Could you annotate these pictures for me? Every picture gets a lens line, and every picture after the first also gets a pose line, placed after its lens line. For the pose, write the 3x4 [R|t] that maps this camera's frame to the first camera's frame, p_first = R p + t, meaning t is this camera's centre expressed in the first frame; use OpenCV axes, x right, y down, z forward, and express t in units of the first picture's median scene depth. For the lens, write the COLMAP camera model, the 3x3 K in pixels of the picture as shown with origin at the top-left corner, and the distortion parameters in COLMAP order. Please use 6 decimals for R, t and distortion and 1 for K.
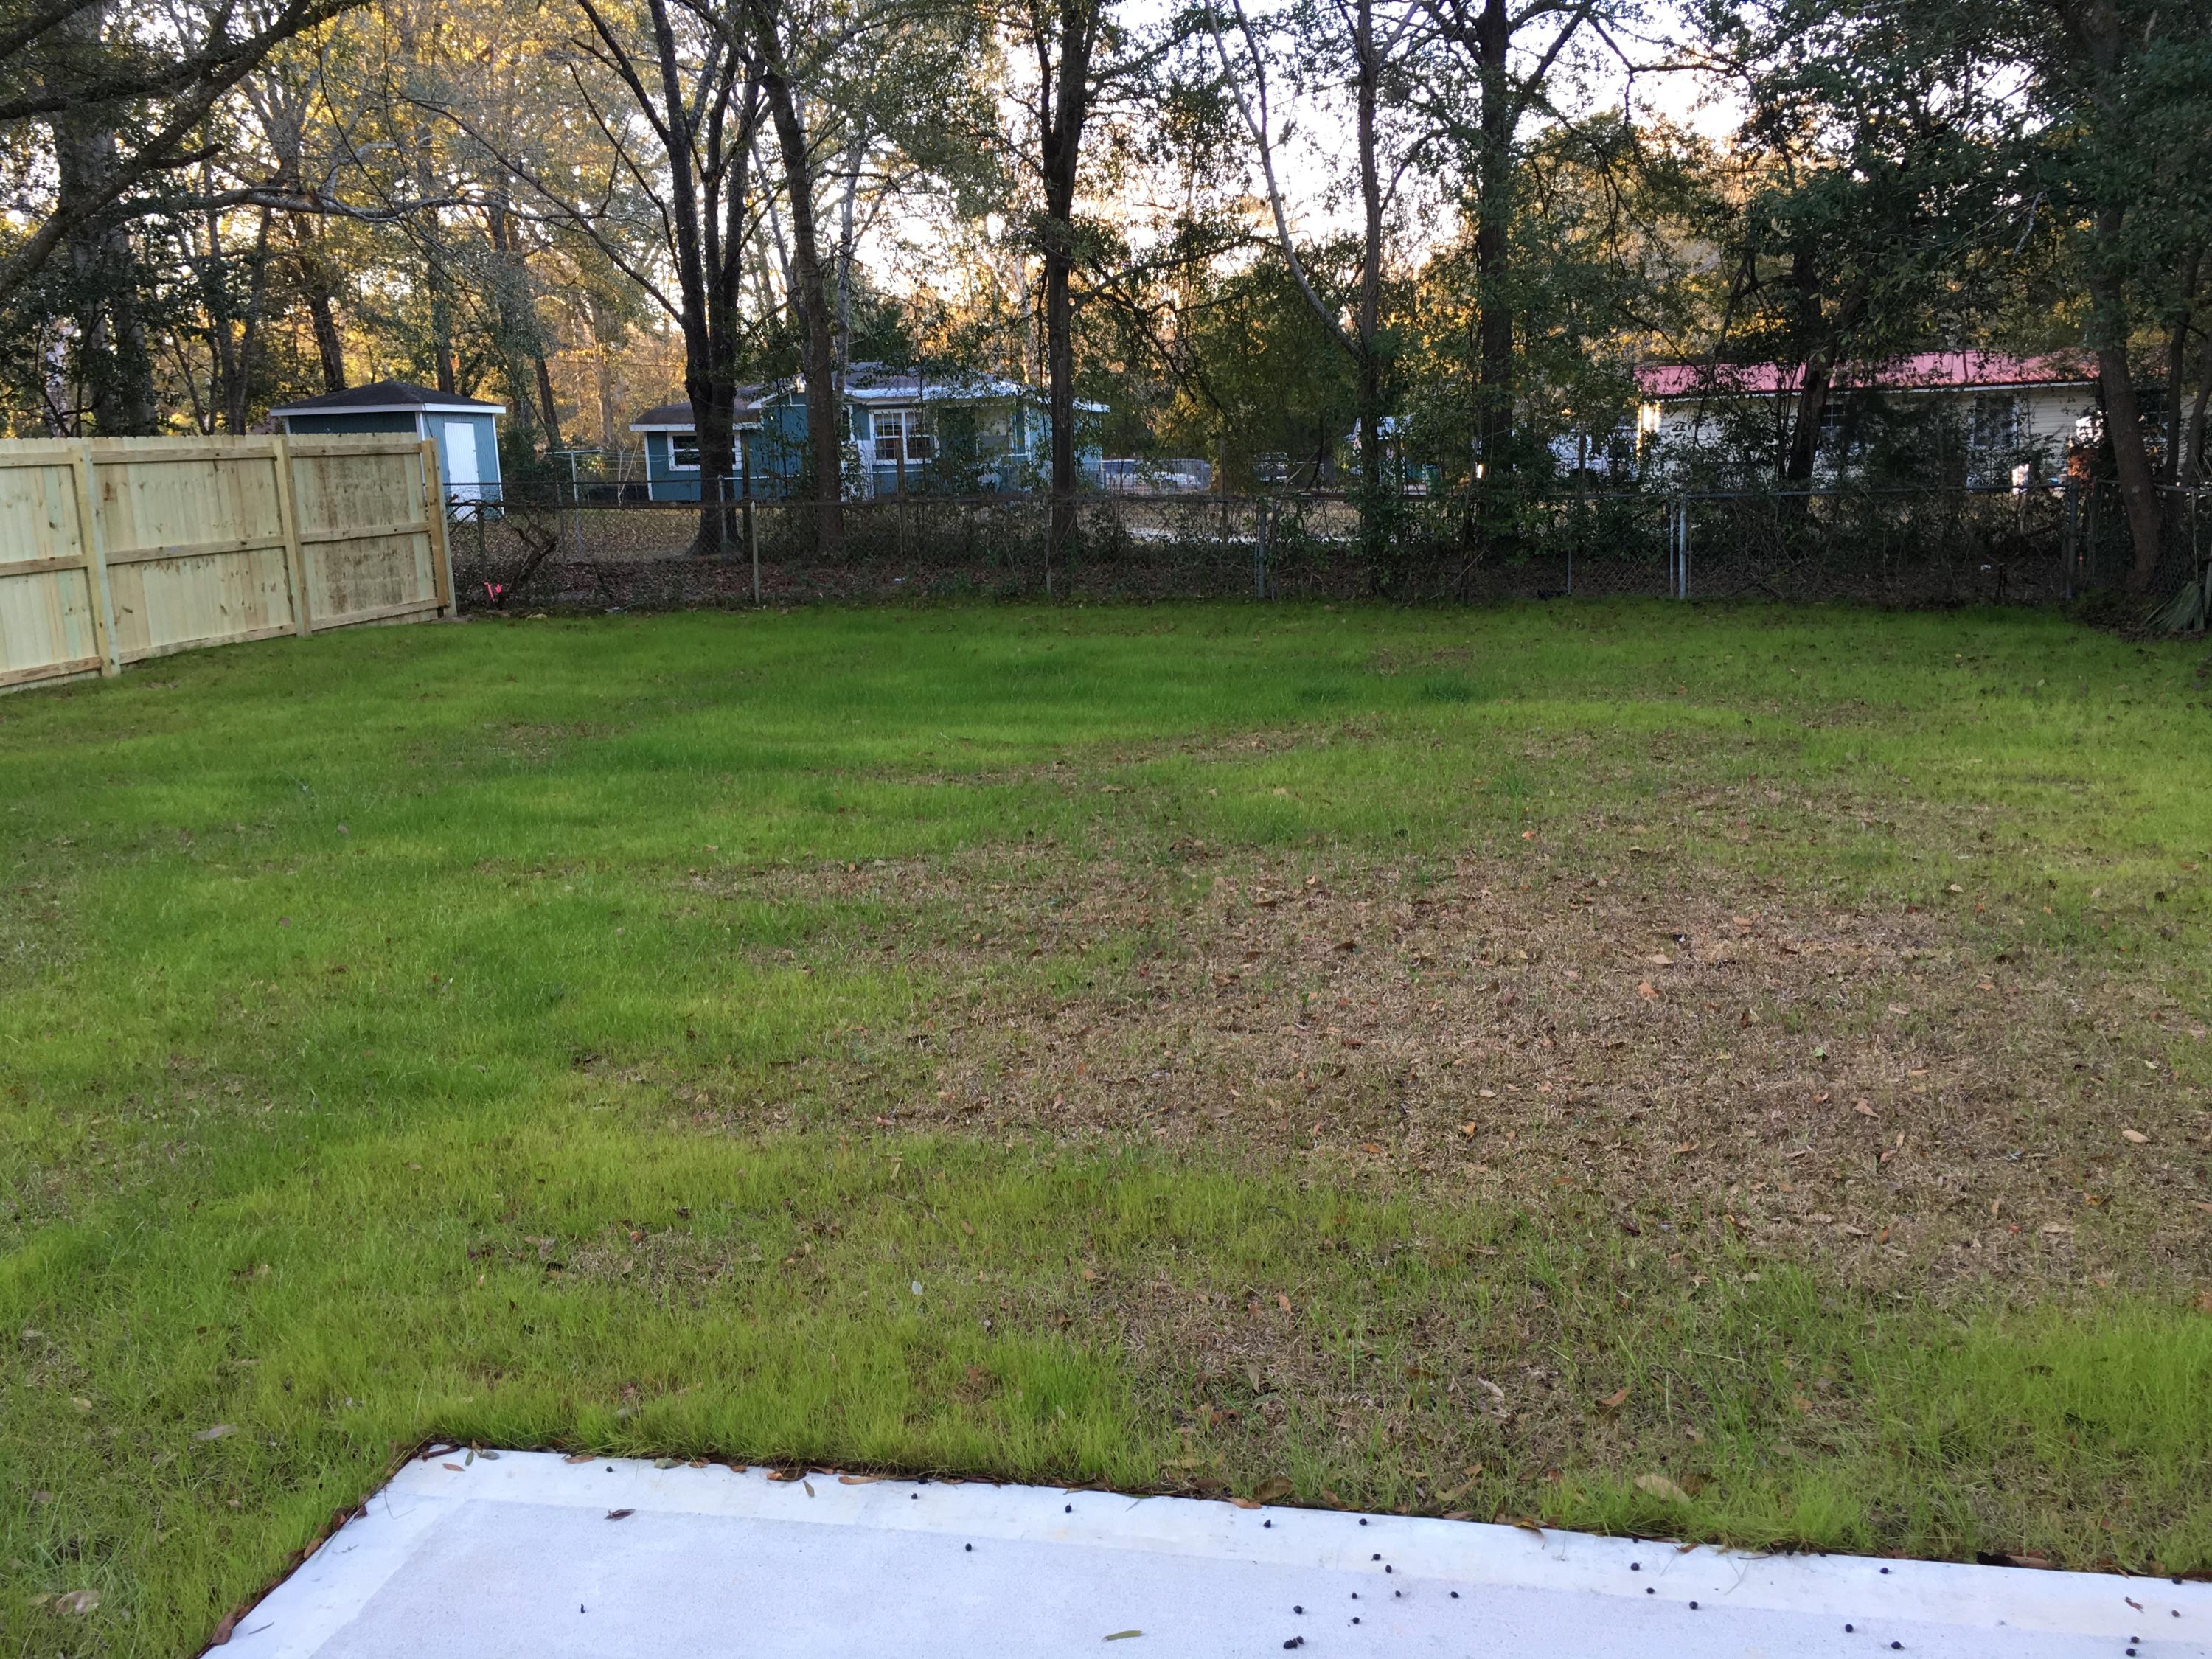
lens RADIAL K [[1882.5, 0, 1106.0], [0, 1882.5, 829.5], [0, 0, 1]] dist [-0.000254, -0.000067]
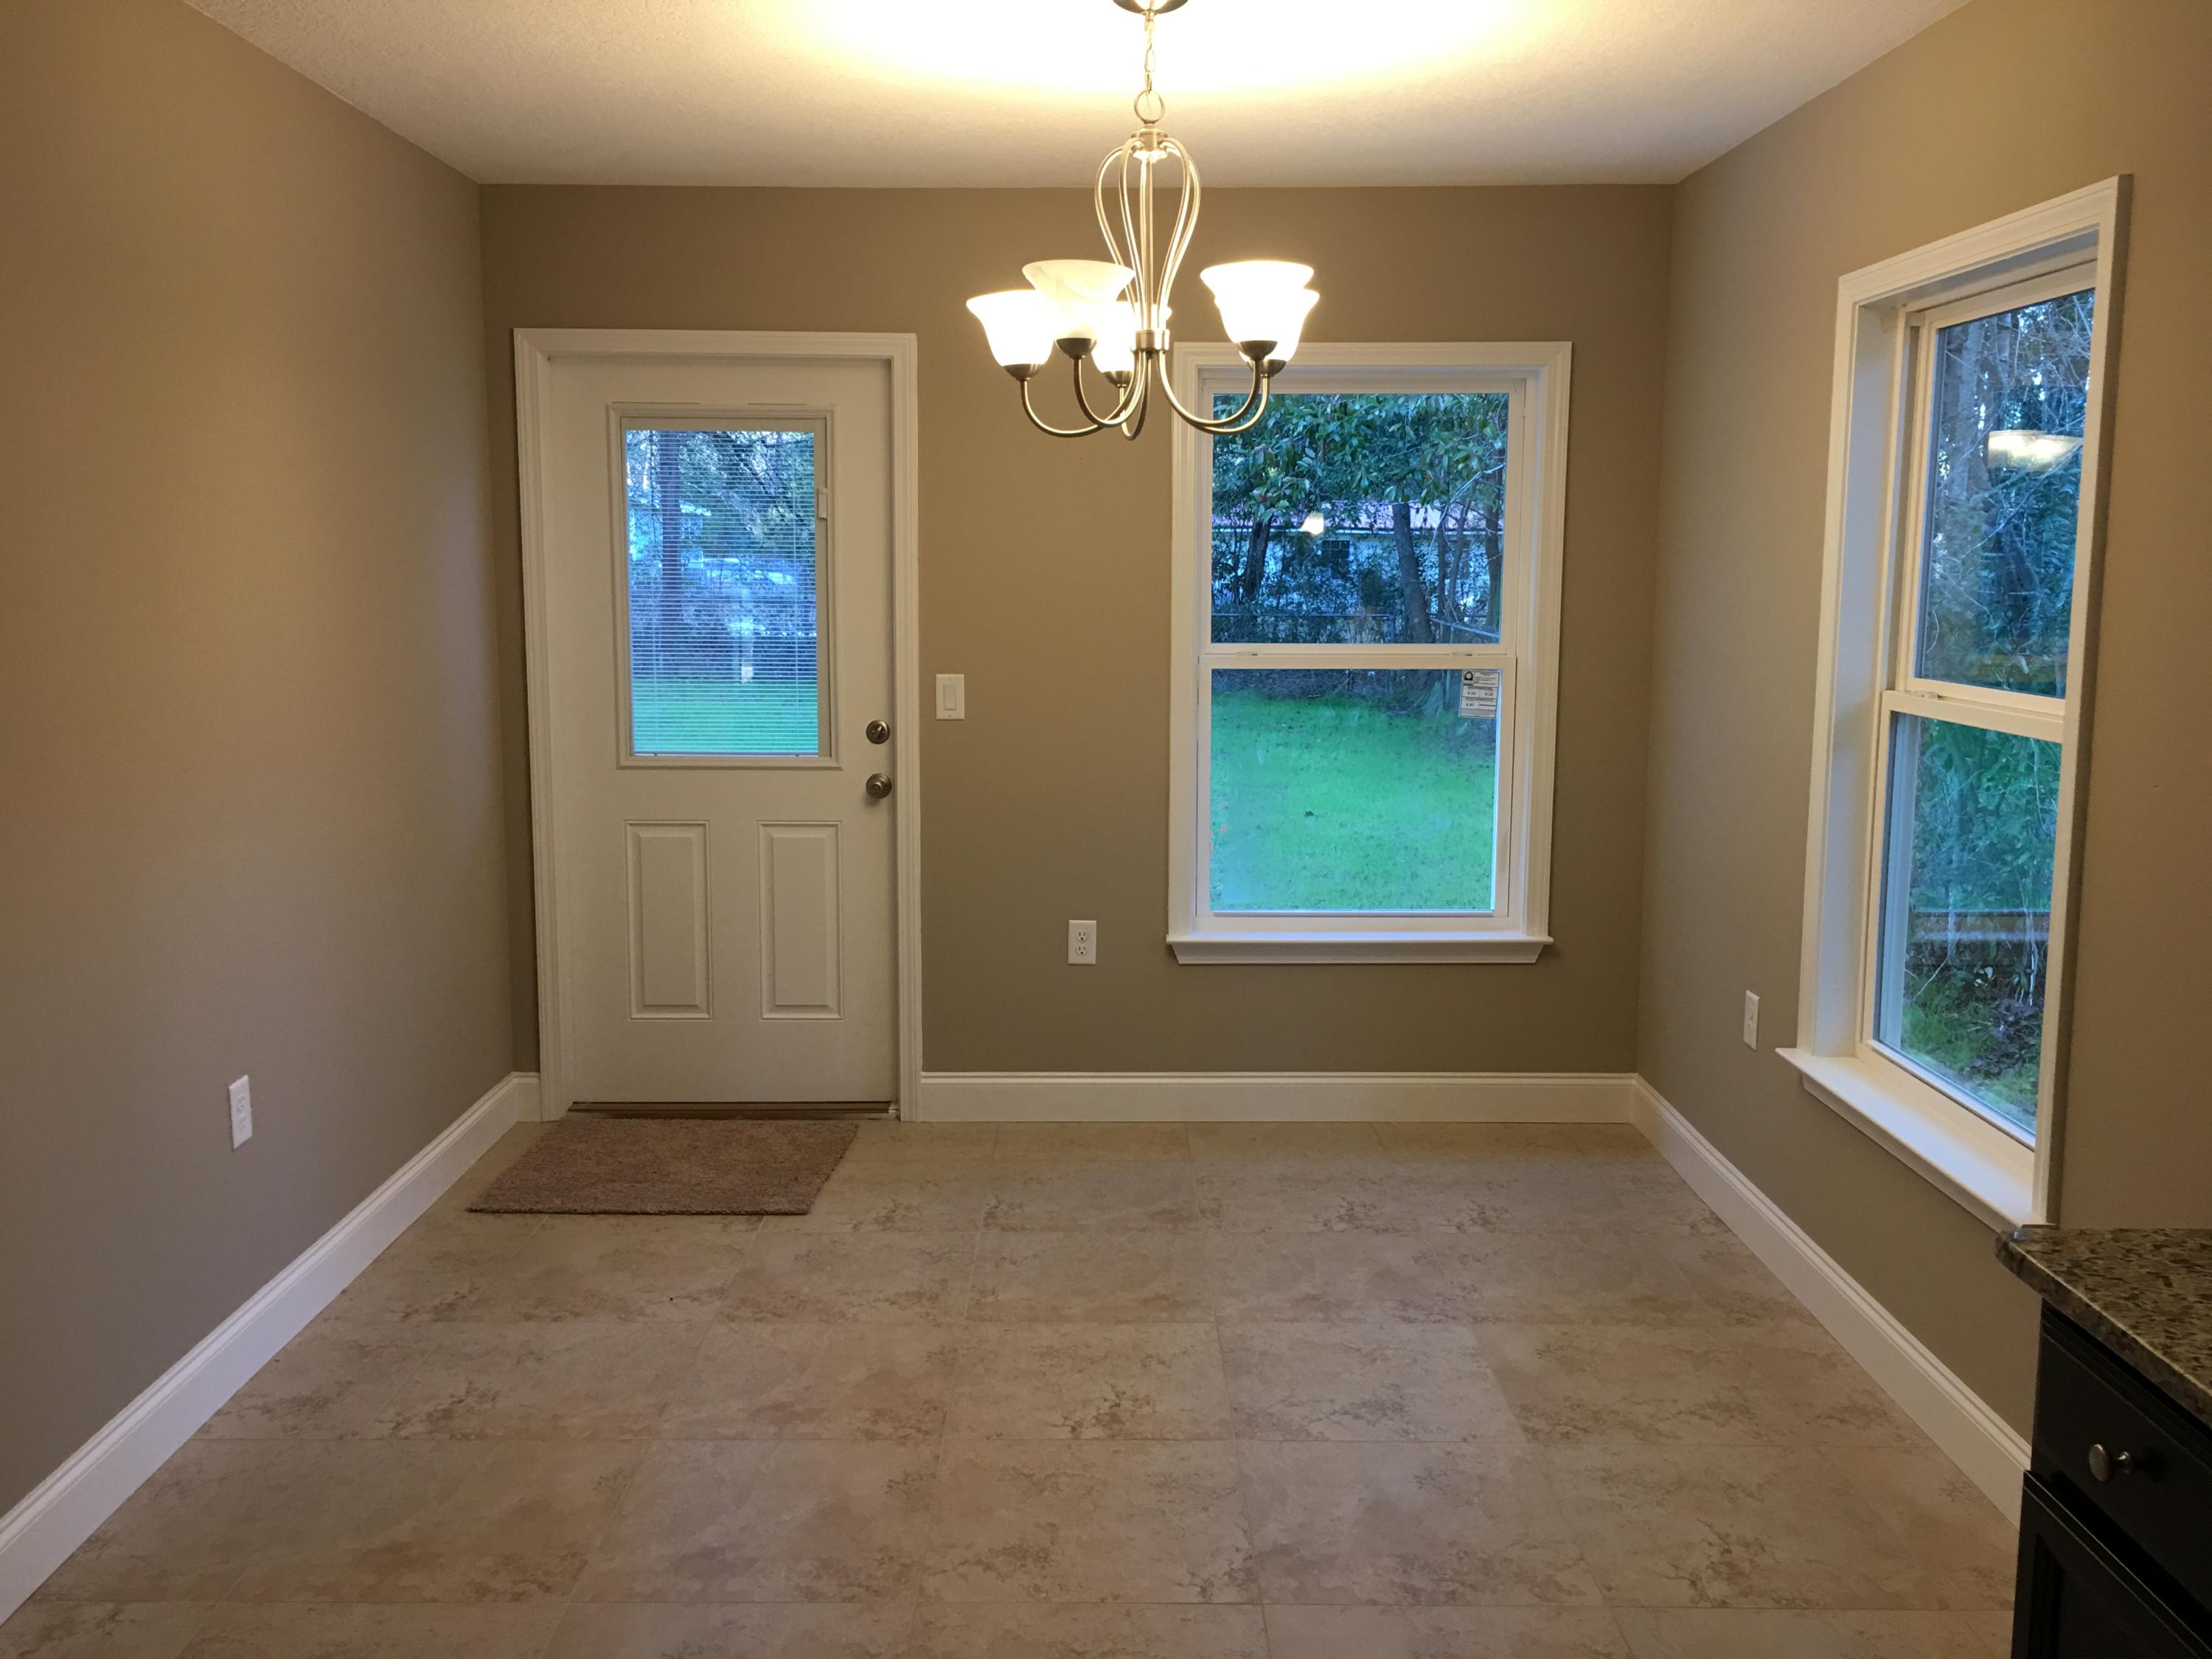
lens RADIAL K [[1882.5, 0, 1106.0], [0, 1882.5, 829.5], [0, 0, 1]] dist [-0.000254, -0.000067]
pose [[0.977003, 0.023311, 0.211947, -0.002659], [-0.012028, 0.998449, -0.054367, 0.026190], [-0.212885, 0.050567, 0.975768, -0.163265]]
